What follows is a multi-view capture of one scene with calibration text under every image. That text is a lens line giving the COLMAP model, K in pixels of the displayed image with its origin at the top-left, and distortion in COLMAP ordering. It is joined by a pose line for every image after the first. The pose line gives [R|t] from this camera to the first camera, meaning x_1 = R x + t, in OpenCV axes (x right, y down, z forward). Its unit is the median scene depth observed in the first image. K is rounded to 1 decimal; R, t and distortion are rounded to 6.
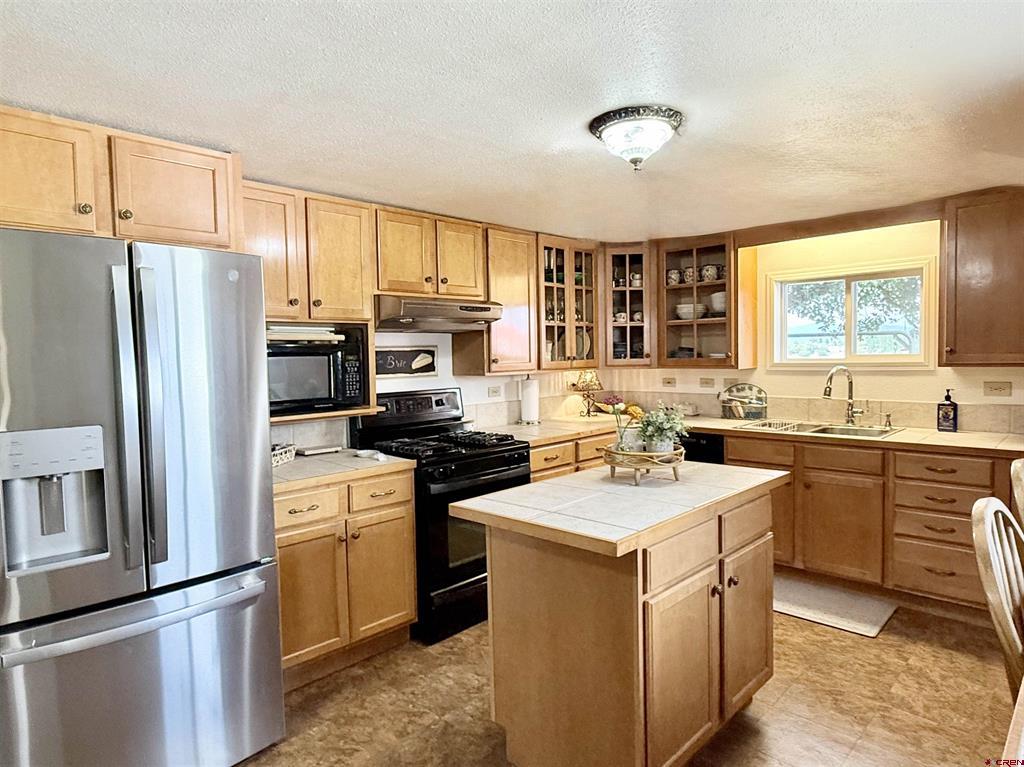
lens RADIAL K [[610.7, 0, 512.4], [0, 610.7, 382.8], [0, 0, 1]] dist [-0.001514, -0.000010]
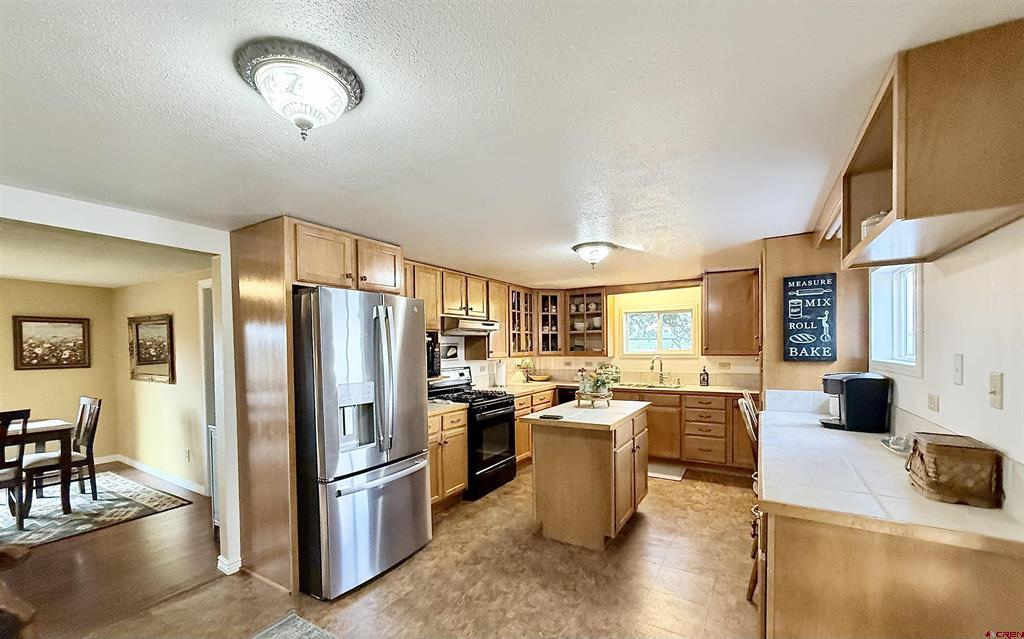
lens RADIAL K [[411.2, 0, 513.3], [0, 411.2, 354.5], [0, 0, 1]] dist [0.003014, 0.000031]
pose [[0.972911, 0.003513, 0.231153, -0.237161], [0.003591, 0.999534, -0.030304, 0.009274], [-0.231152, 0.030313, 0.972445, -0.217241]]
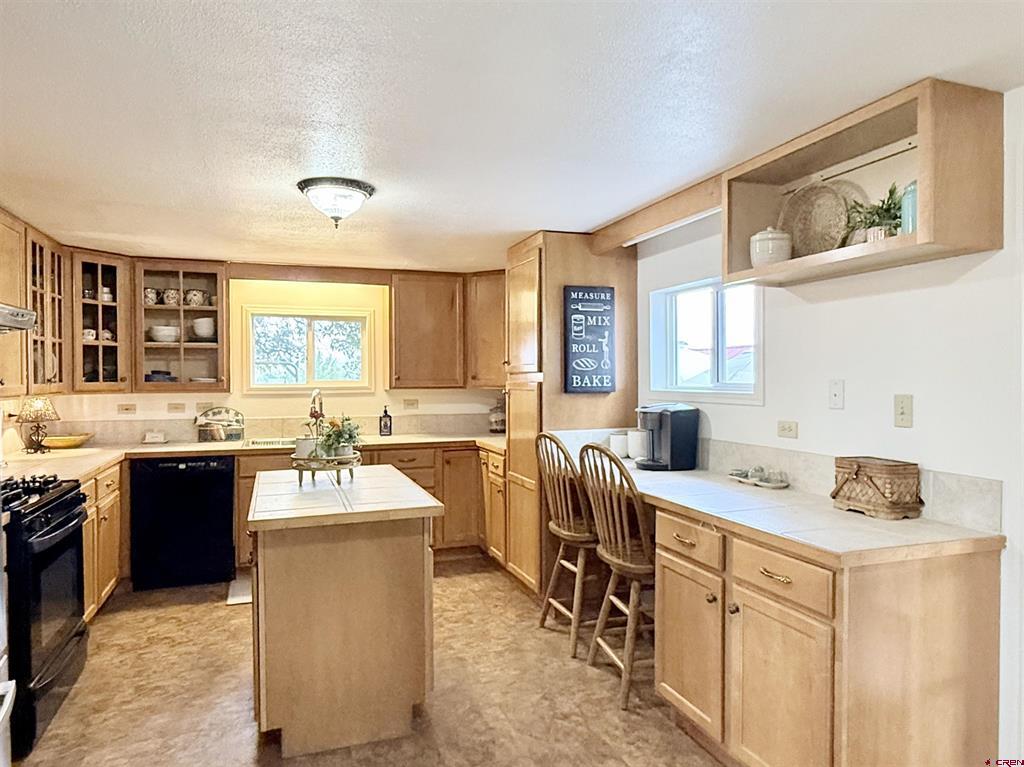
lens RADIAL K [[661.6, 0, 512.7], [0, 661.6, 381.3], [0, 0, 1]] dist [0.008772, -0.001775]
pose [[0.444115, 0.010570, 0.895907, -0.456908], [0.034886, 0.998968, -0.029080, 0.008234], [-0.895290, 0.044169, 0.443288, 0.056221]]
